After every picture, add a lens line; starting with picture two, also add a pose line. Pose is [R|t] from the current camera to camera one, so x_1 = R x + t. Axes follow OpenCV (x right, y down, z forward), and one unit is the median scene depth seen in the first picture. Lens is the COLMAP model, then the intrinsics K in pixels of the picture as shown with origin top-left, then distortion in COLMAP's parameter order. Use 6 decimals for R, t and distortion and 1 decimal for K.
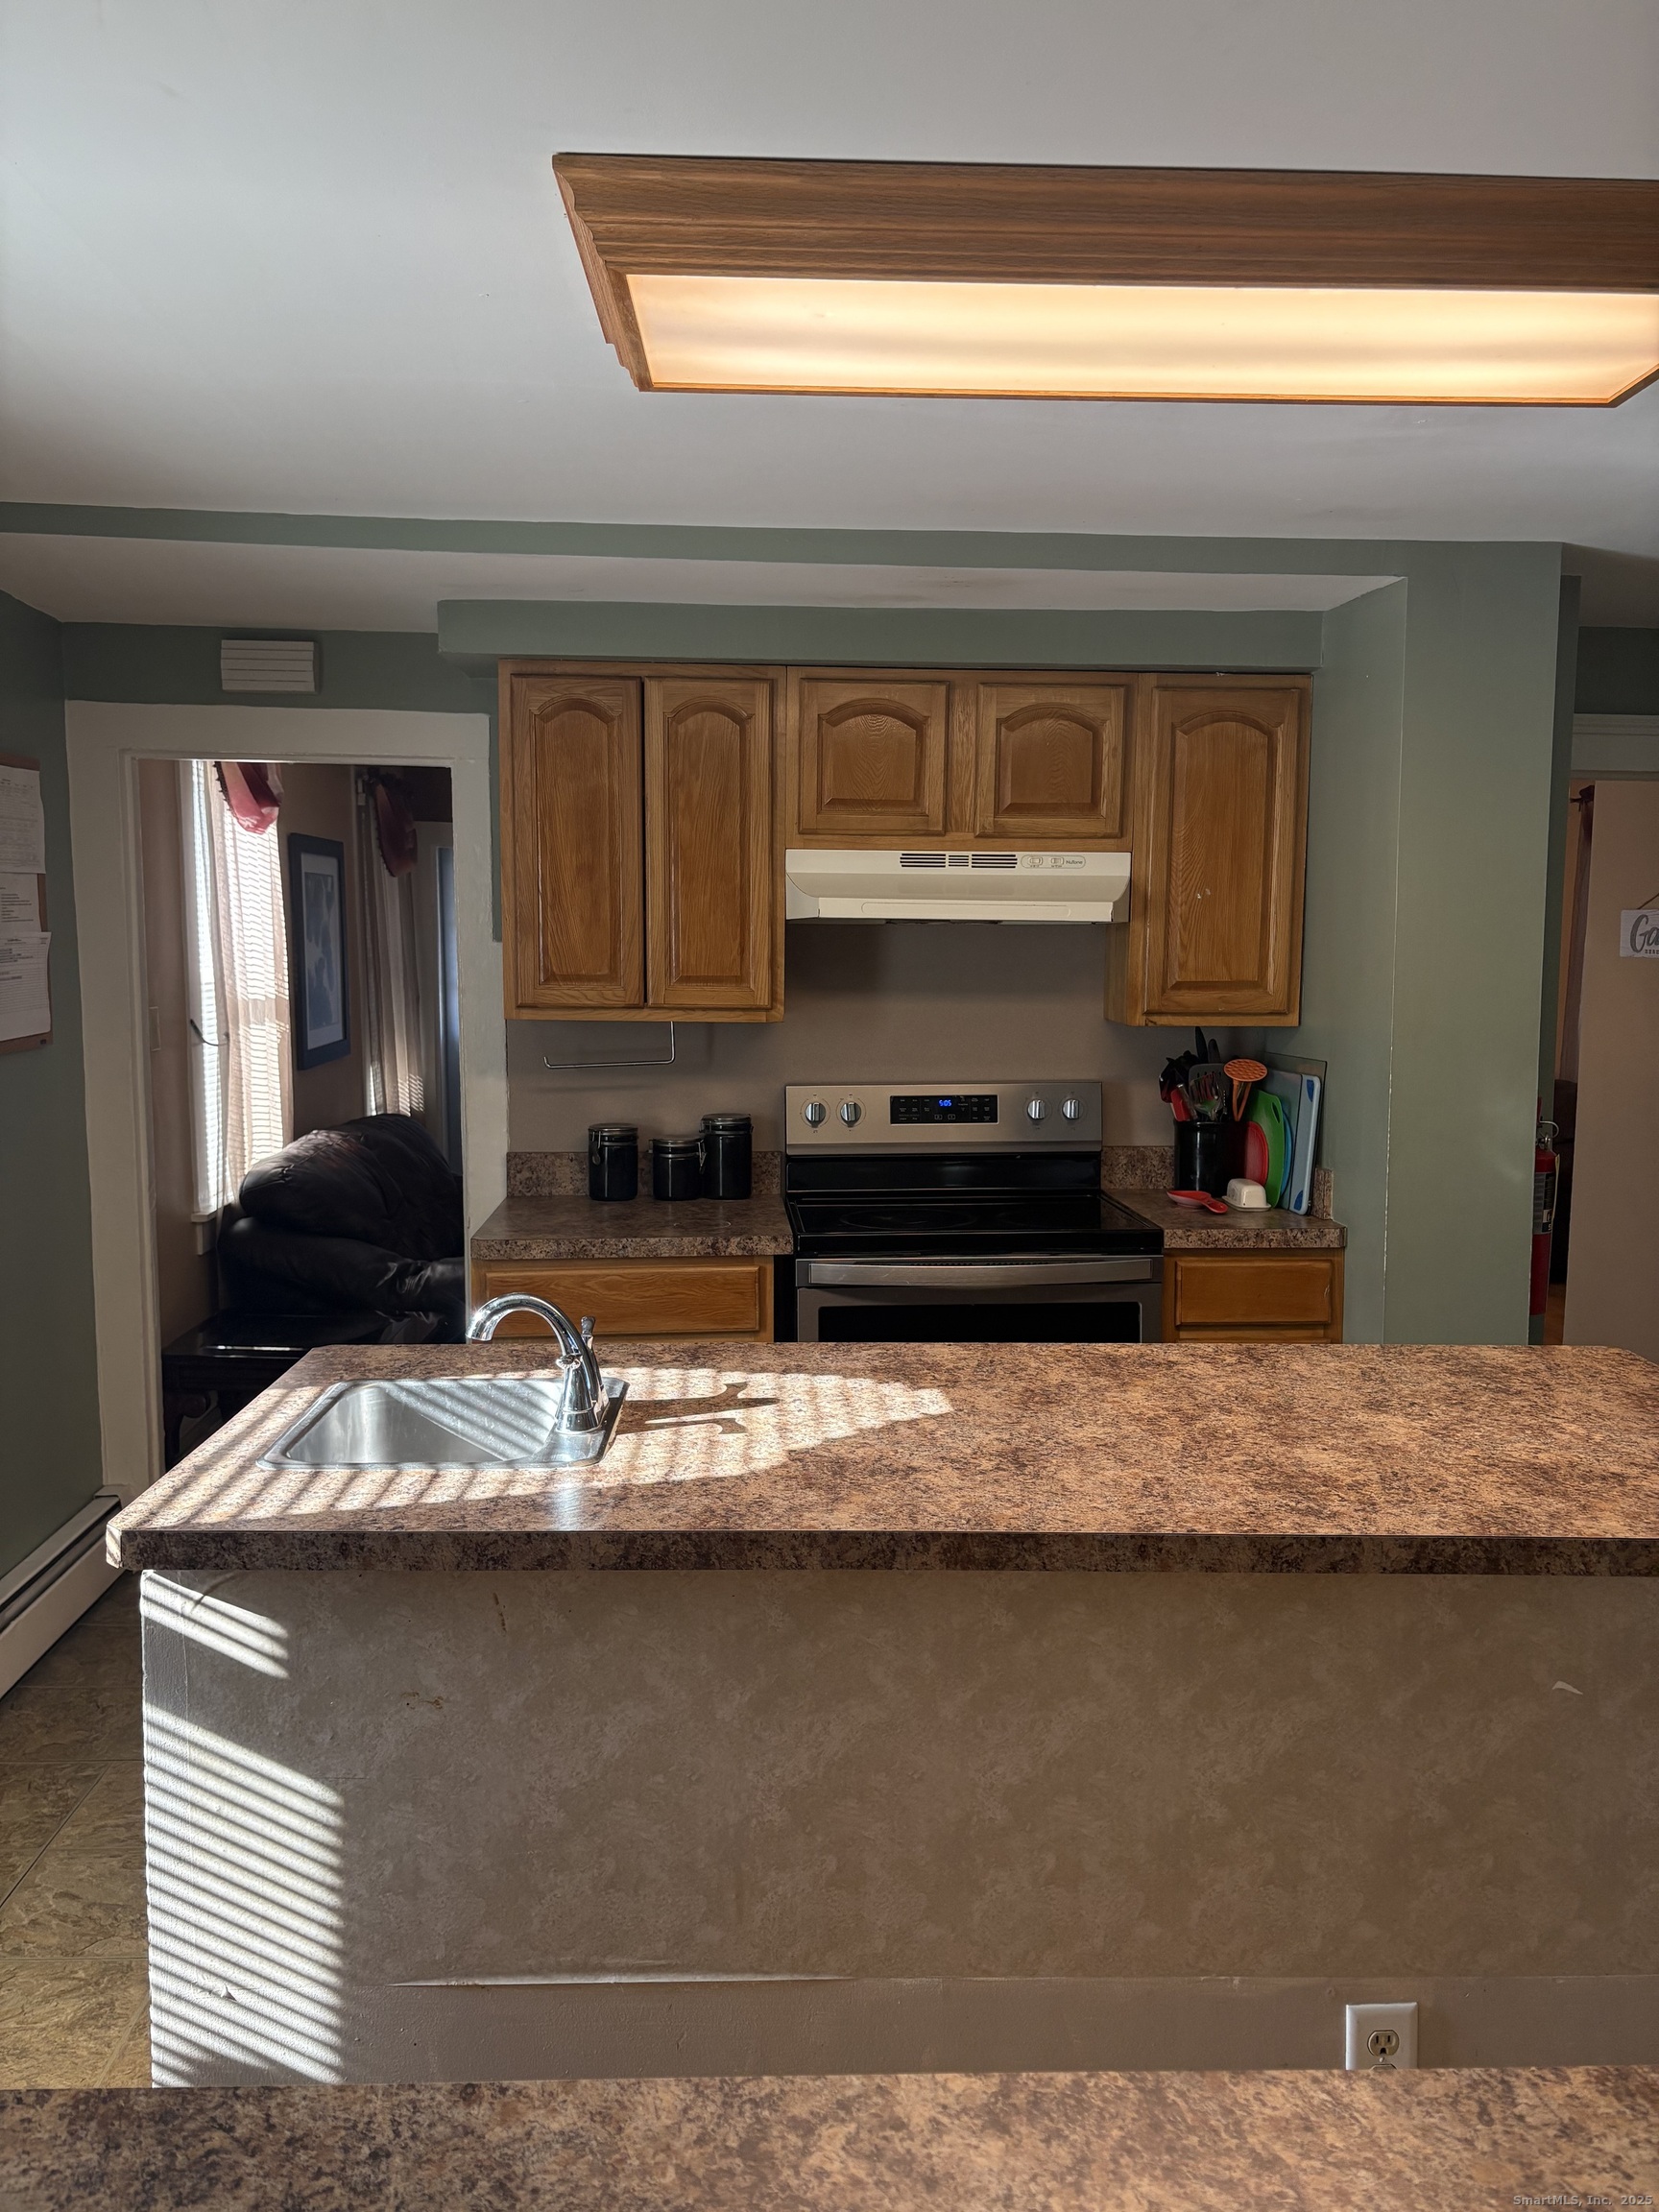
lens RADIAL K [[1708.3, 0, 832.8], [0, 1708.3, 1111.8], [0, 0, 1]] dist [0.044541, -0.004482]
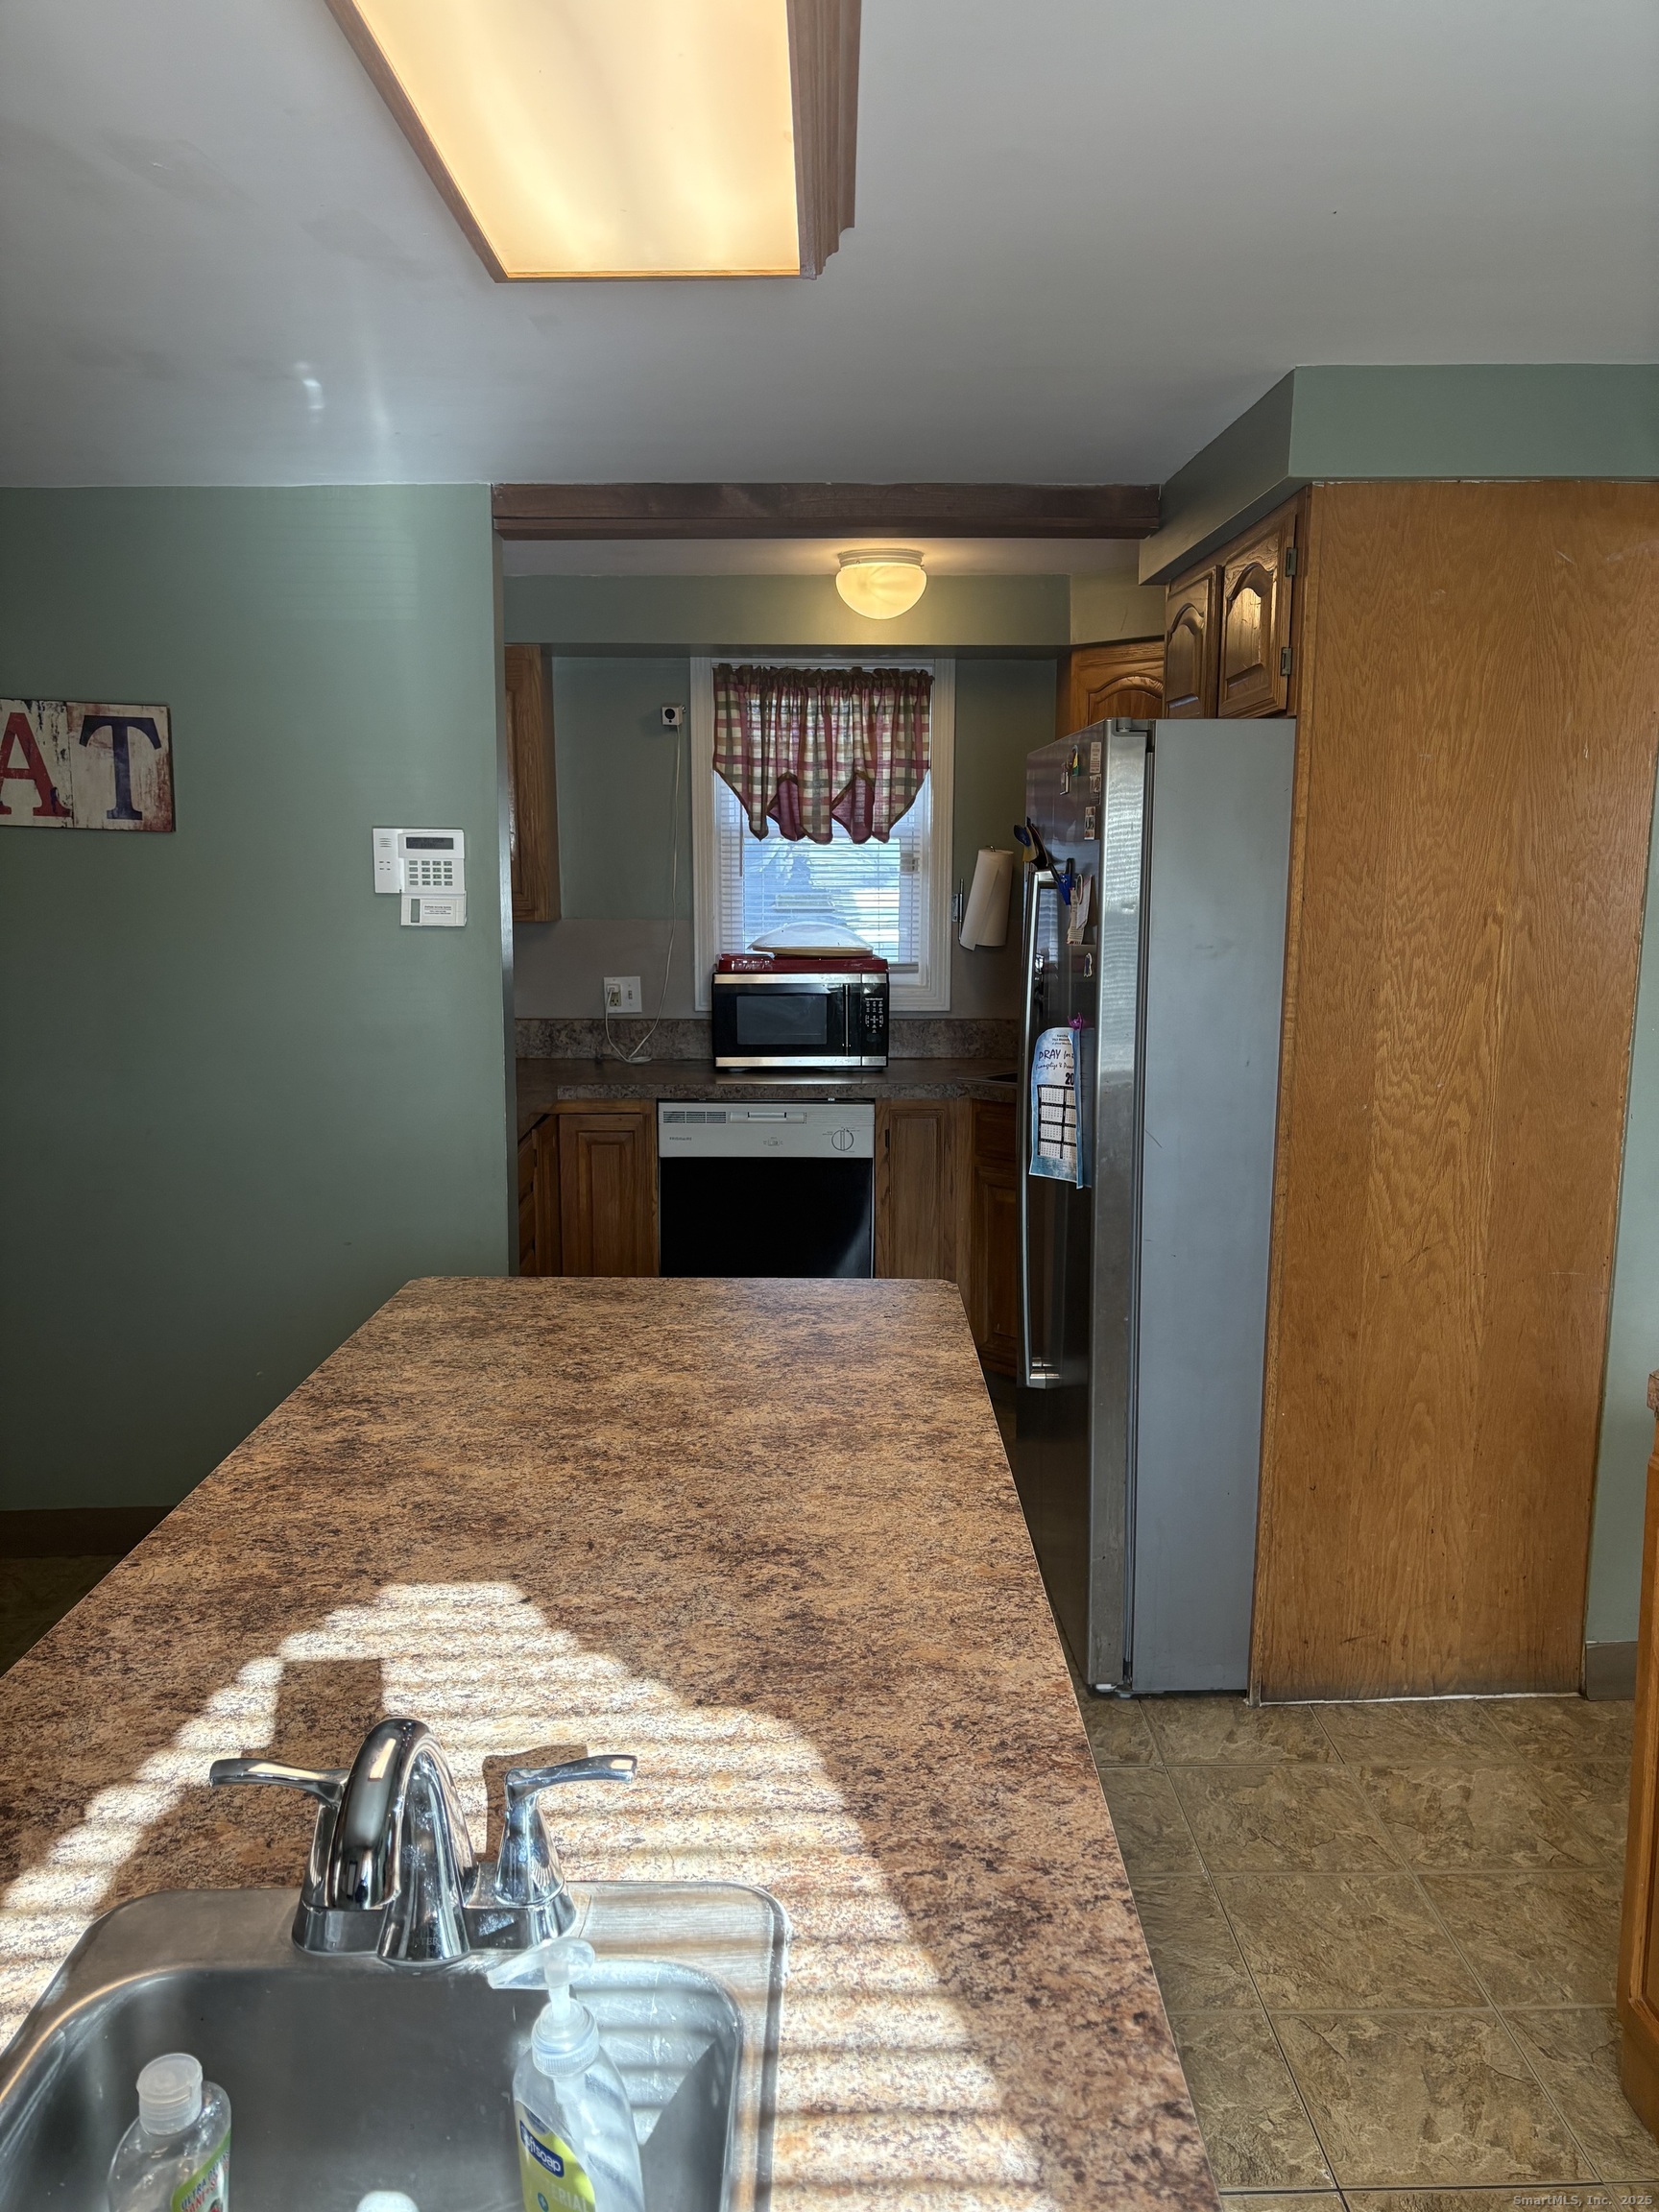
lens RADIAL K [[1708.3, 0, 839.2], [0, 1708.3, 1110.7], [0, 0, 1]] dist [0.044541, -0.004482]
pose [[0.016044, -0.155891, 0.987644, -0.547987], [0.107359, 0.982329, 0.153308, -0.087968], [-0.994091, 0.103573, 0.032496, 0.843873]]
